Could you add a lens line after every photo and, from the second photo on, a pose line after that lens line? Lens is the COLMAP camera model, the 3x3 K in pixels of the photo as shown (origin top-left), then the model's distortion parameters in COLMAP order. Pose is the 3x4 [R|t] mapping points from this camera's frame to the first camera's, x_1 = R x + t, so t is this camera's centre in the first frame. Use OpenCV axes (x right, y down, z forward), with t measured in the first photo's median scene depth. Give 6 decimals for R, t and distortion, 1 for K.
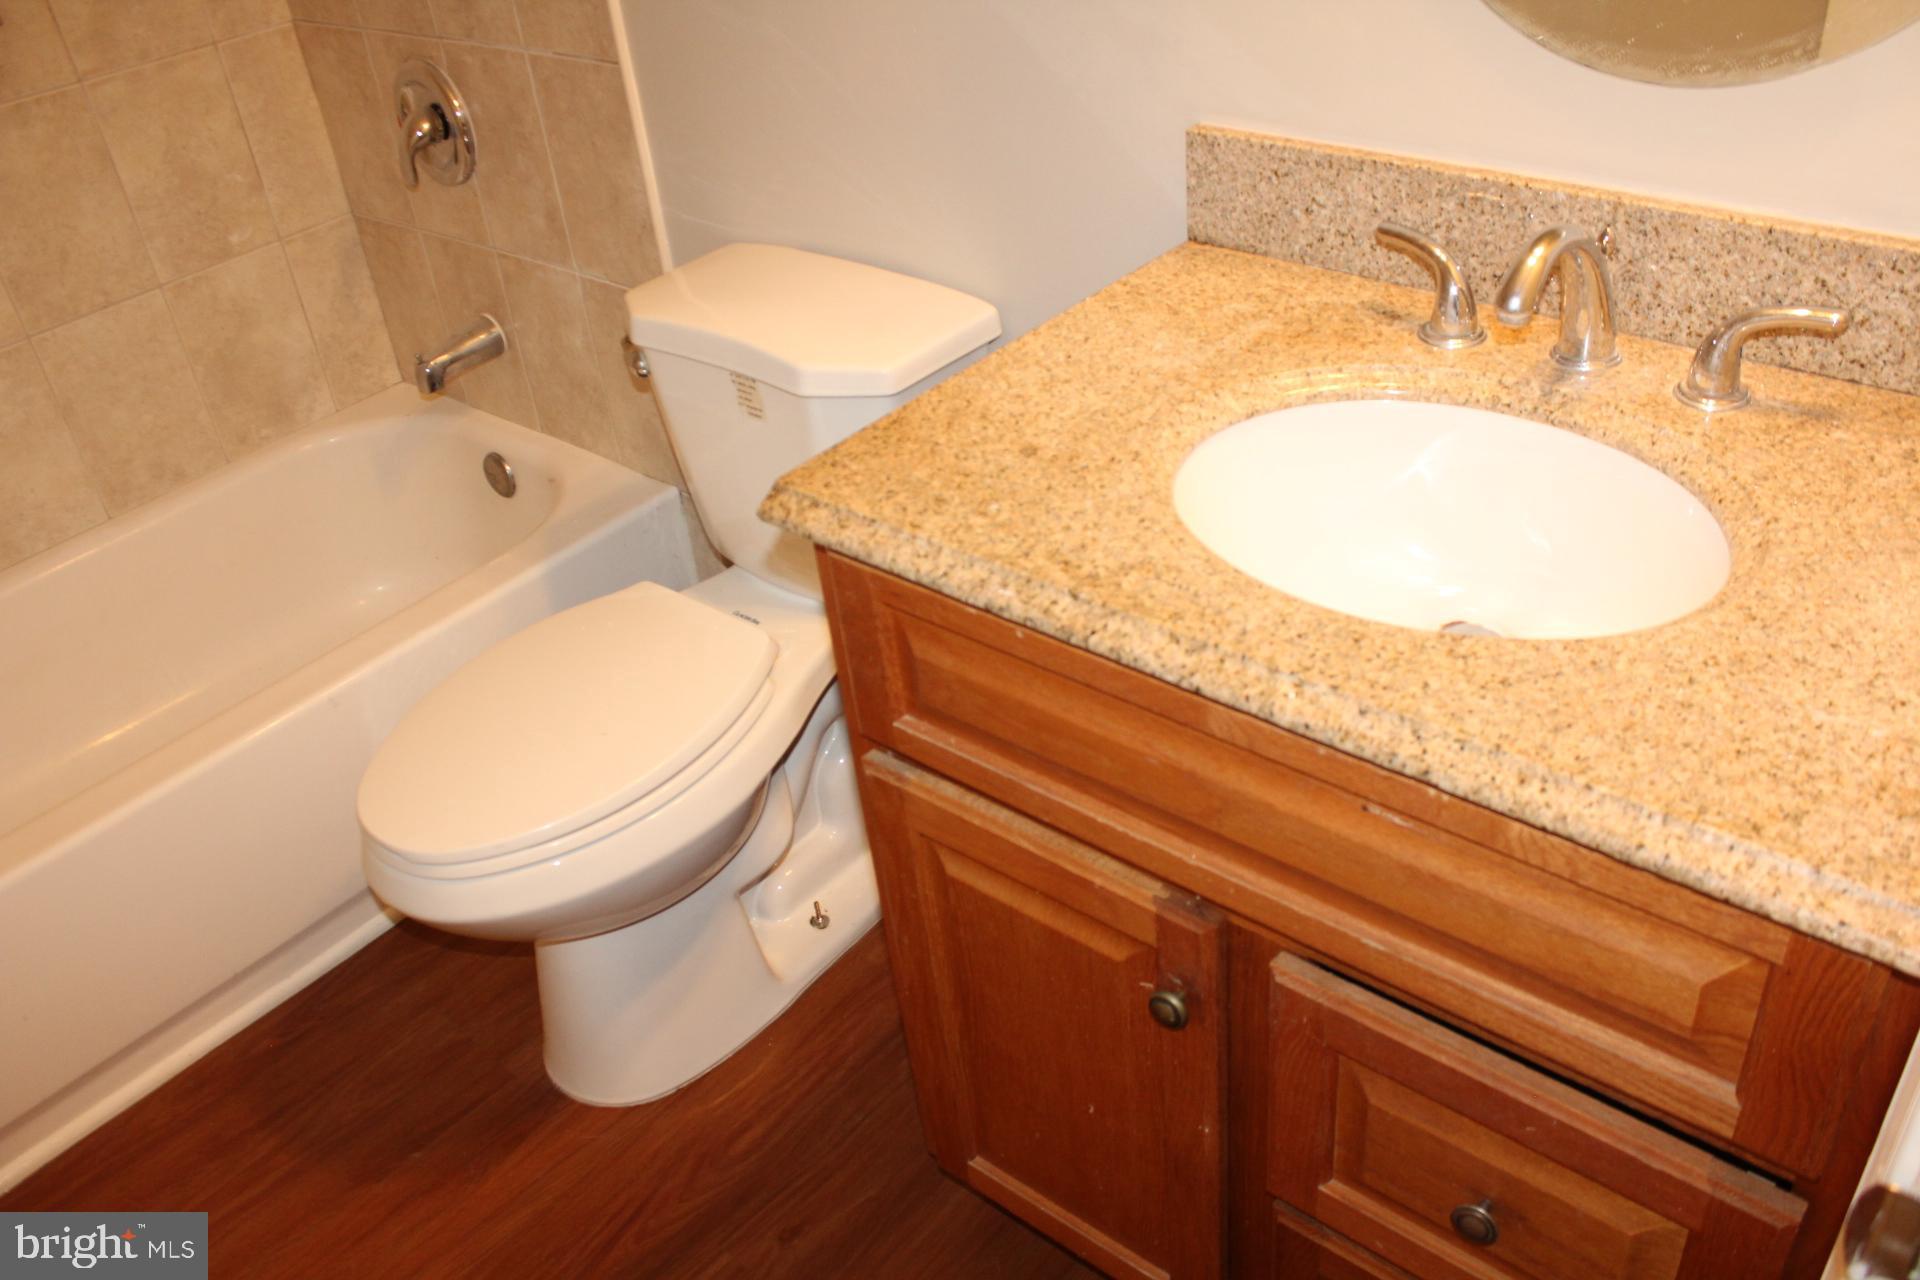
lens RADIAL K [[1577.3, 0, 964.6], [0, 1577.3, 661.9], [0, 0, 1]] dist [-0.165554, 0.139172]
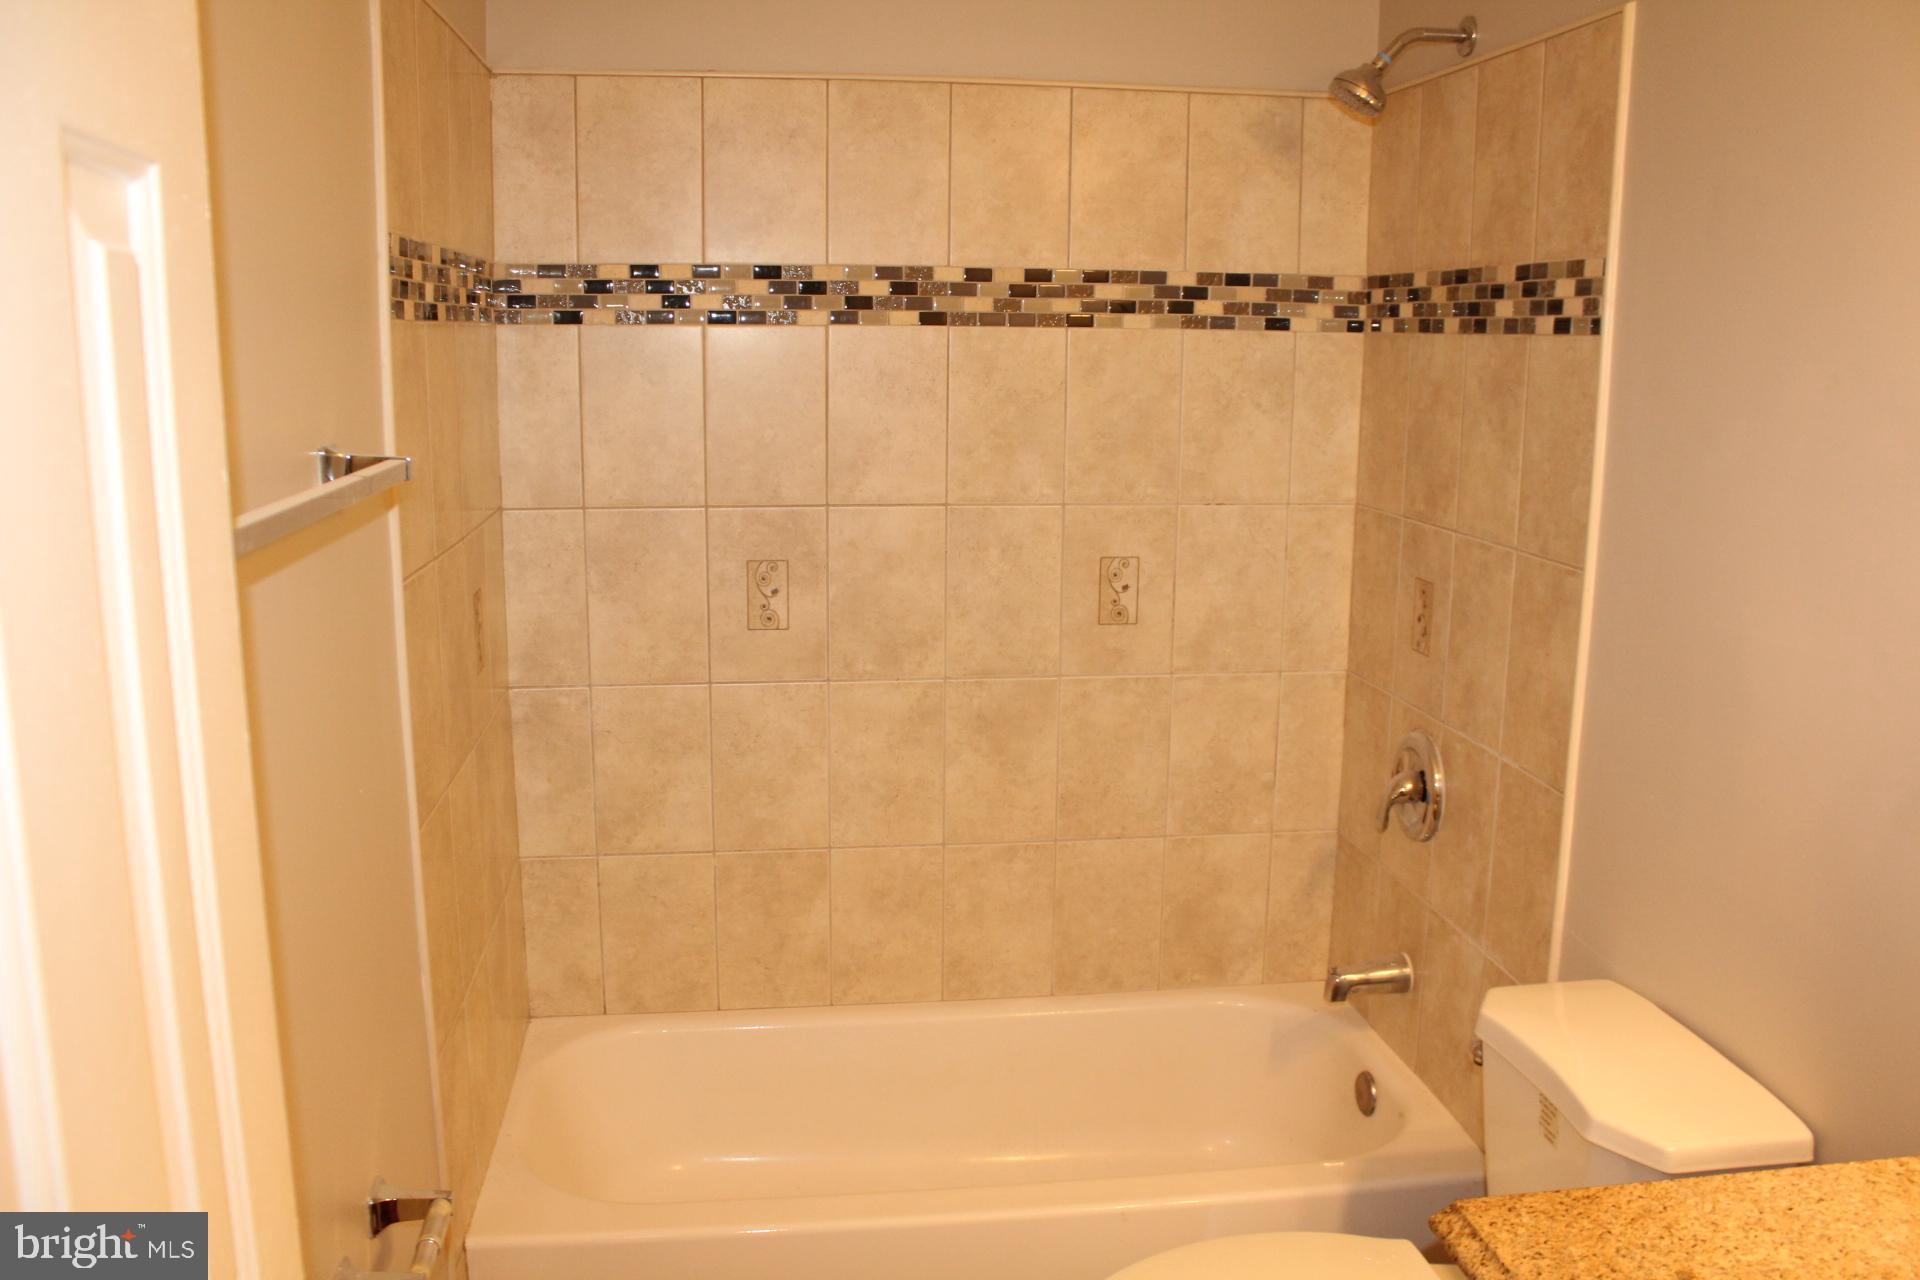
lens RADIAL K [[1577.3, 0, 964.6], [0, 1577.3, 661.9], [0, 0, 1]] dist [-0.165554, 0.139172]
pose [[0.746217, 0.230536, -0.624510, 0.109279], [-0.447379, 0.868361, -0.214014, -0.029149], [0.492962, 0.439094, 0.751122, -0.093030]]
